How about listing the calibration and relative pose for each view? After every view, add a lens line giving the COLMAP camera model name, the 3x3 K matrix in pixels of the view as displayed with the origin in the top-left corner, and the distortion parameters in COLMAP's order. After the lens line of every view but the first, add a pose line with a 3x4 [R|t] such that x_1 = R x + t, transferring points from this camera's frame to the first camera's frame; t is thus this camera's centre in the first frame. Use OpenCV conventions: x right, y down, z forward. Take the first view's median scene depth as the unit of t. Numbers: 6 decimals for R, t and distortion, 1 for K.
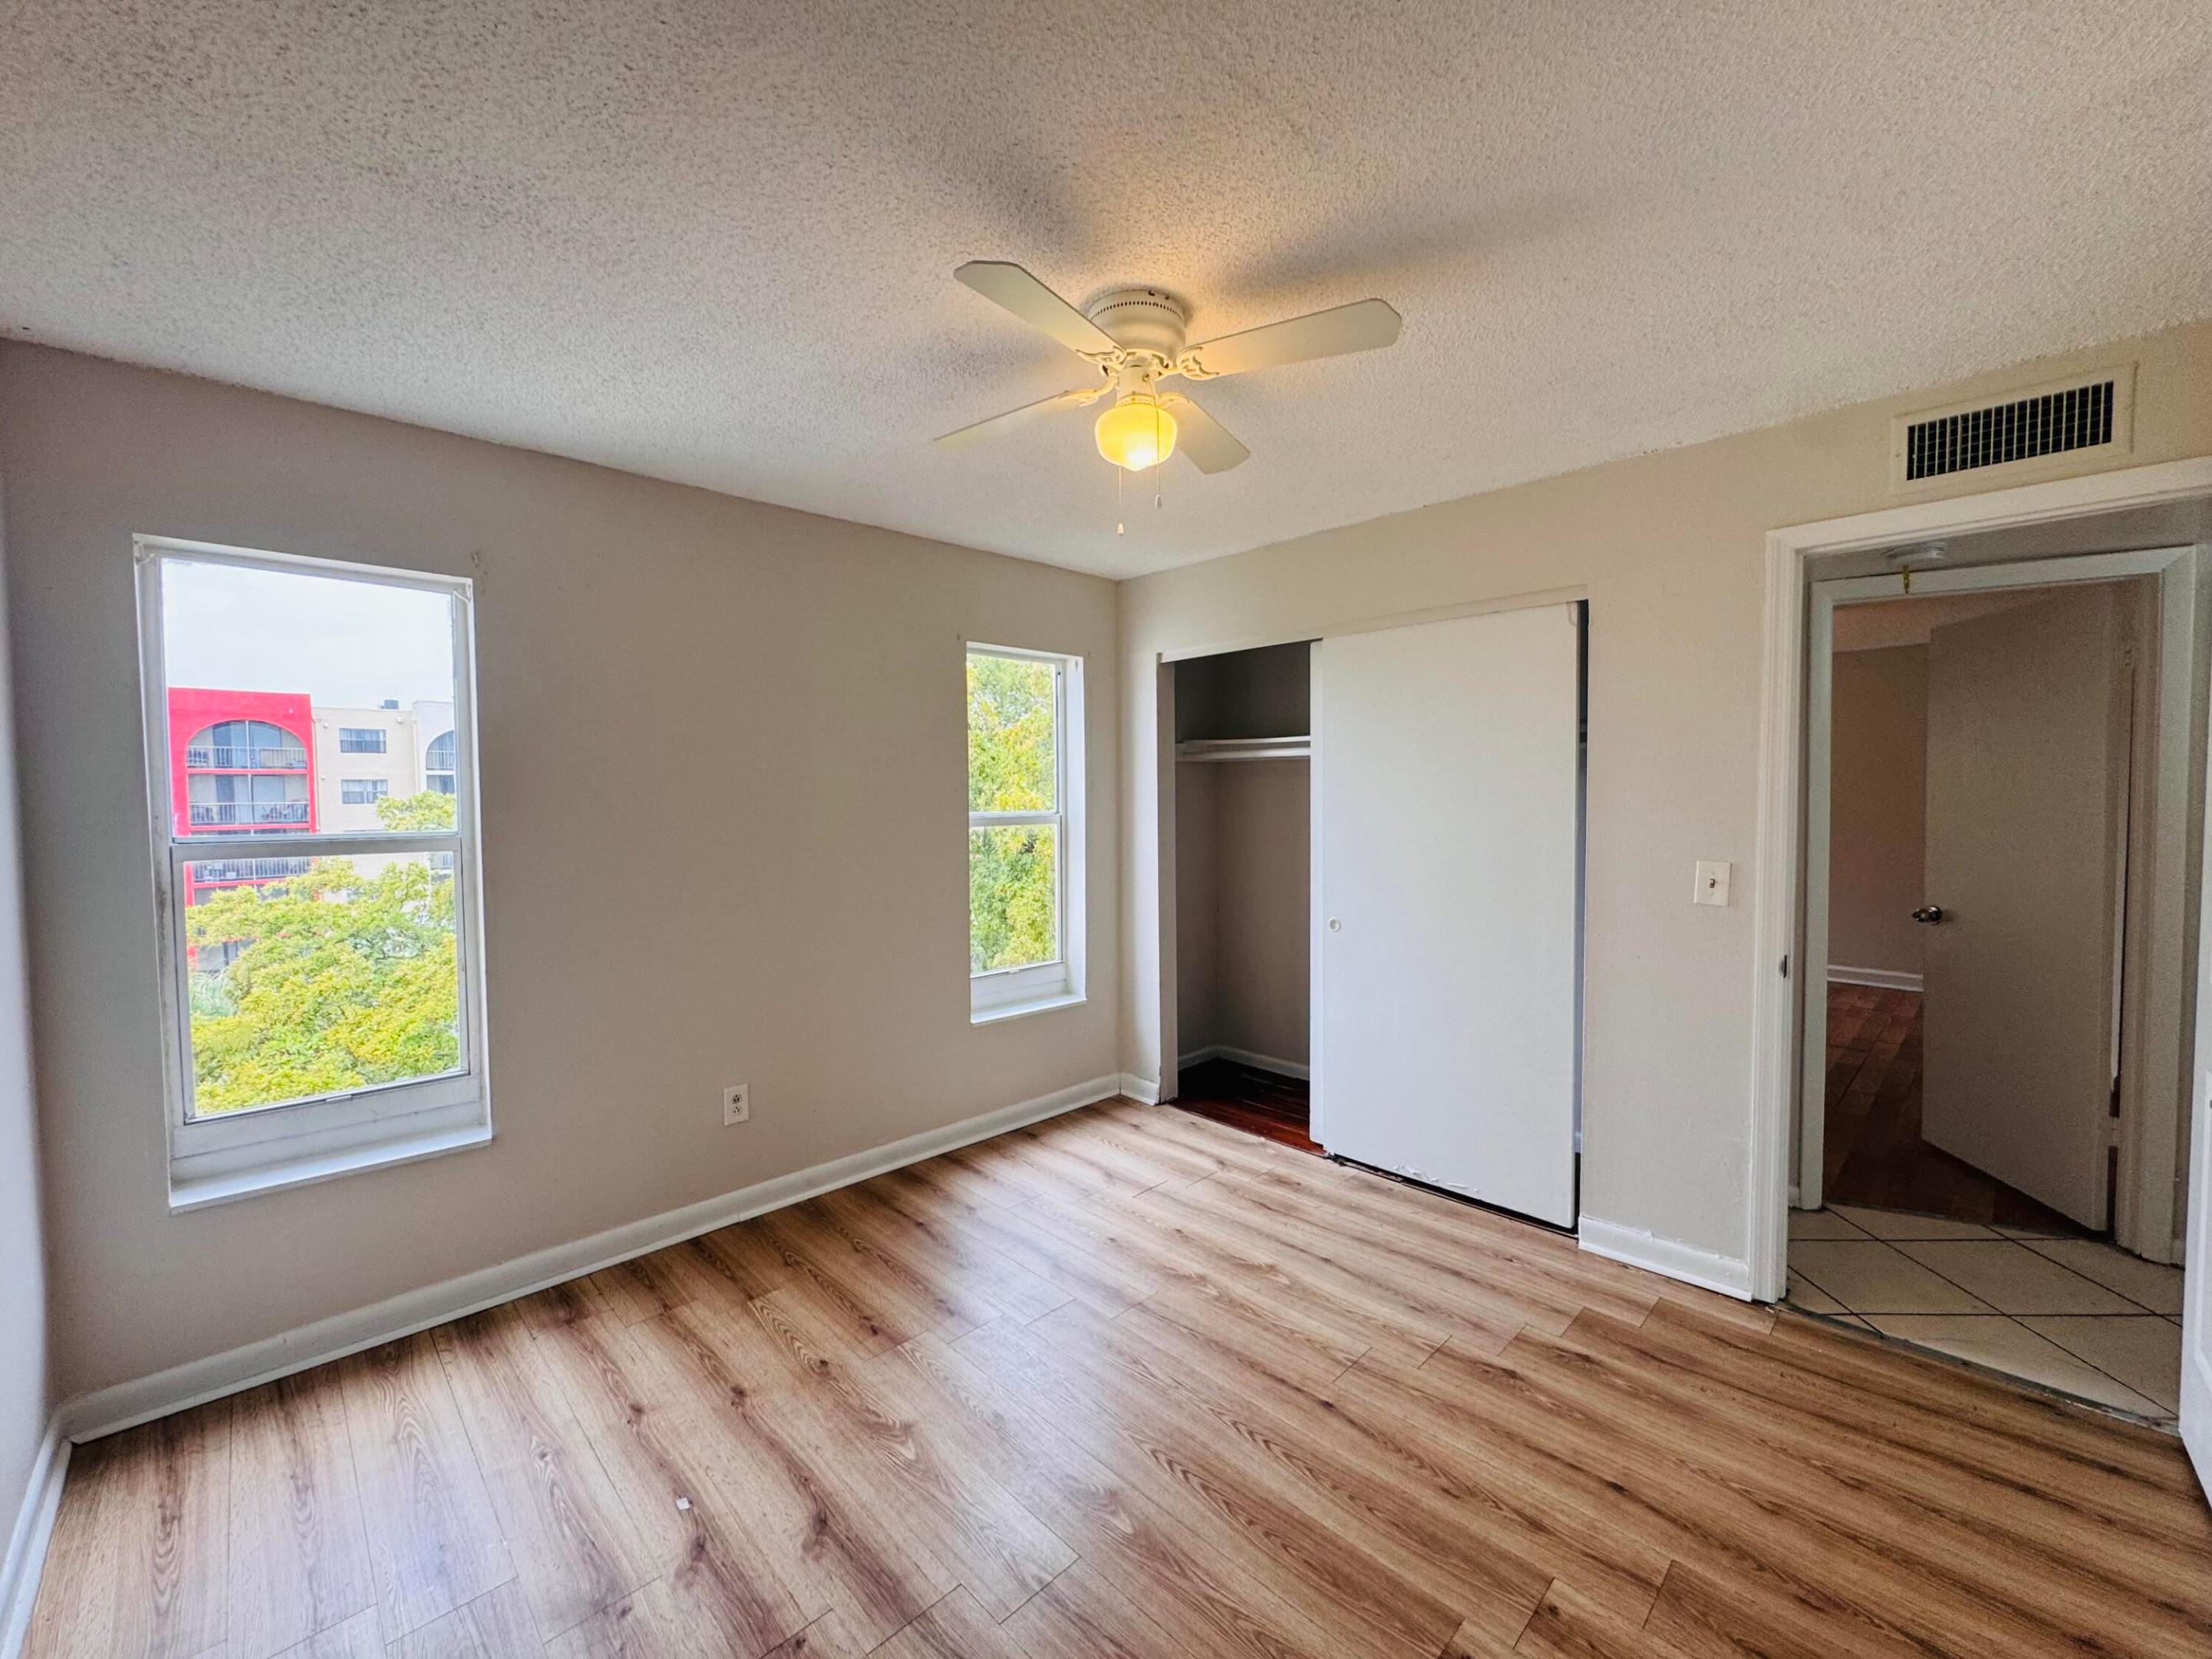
lens RADIAL K [[885.8, 0, 1100.2], [0, 885.8, 834.7], [0, 0, 1]] dist [-0.004211, 0.000561]
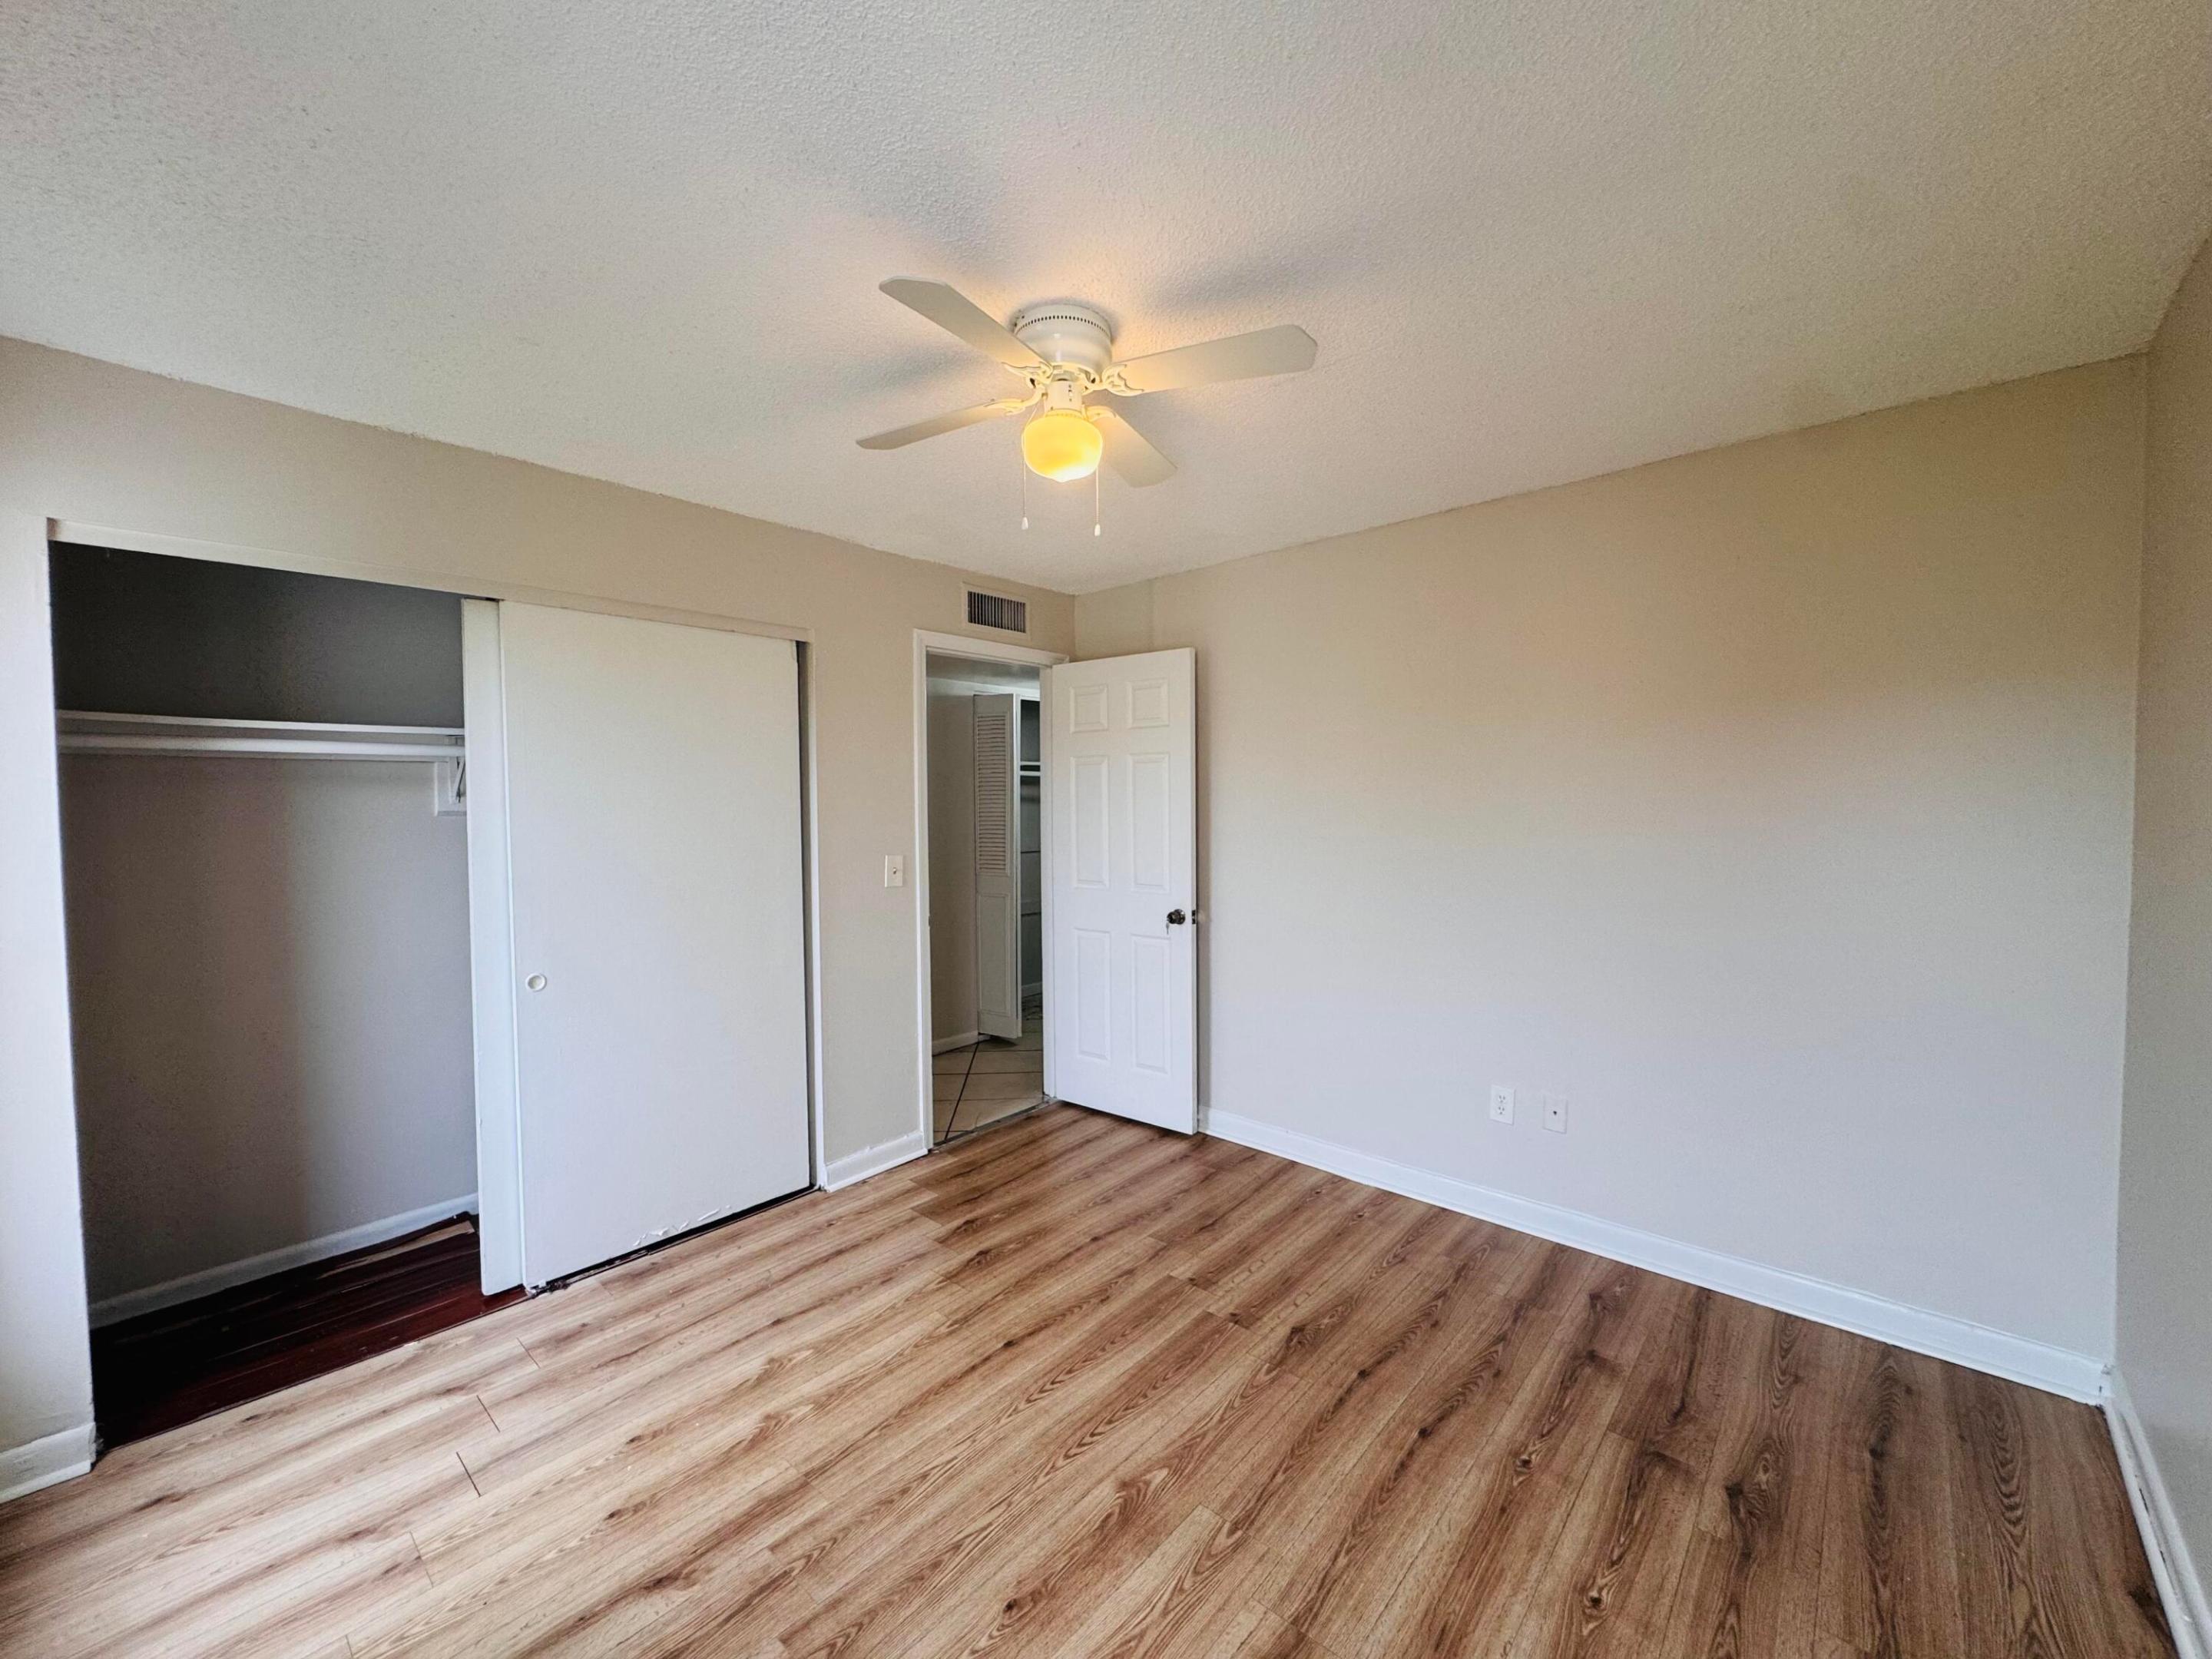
lens RADIAL K [[885.8, 0, 1120.1], [0, 885.8, 794.0], [0, 0, 1]] dist [-0.004211, 0.000561]
pose [[-0.082863, 0.013764, 0.996466, -0.720229], [0.057425, 0.998309, -0.009014, -0.028451], [-0.994905, 0.056475, -0.083514, 0.744614]]
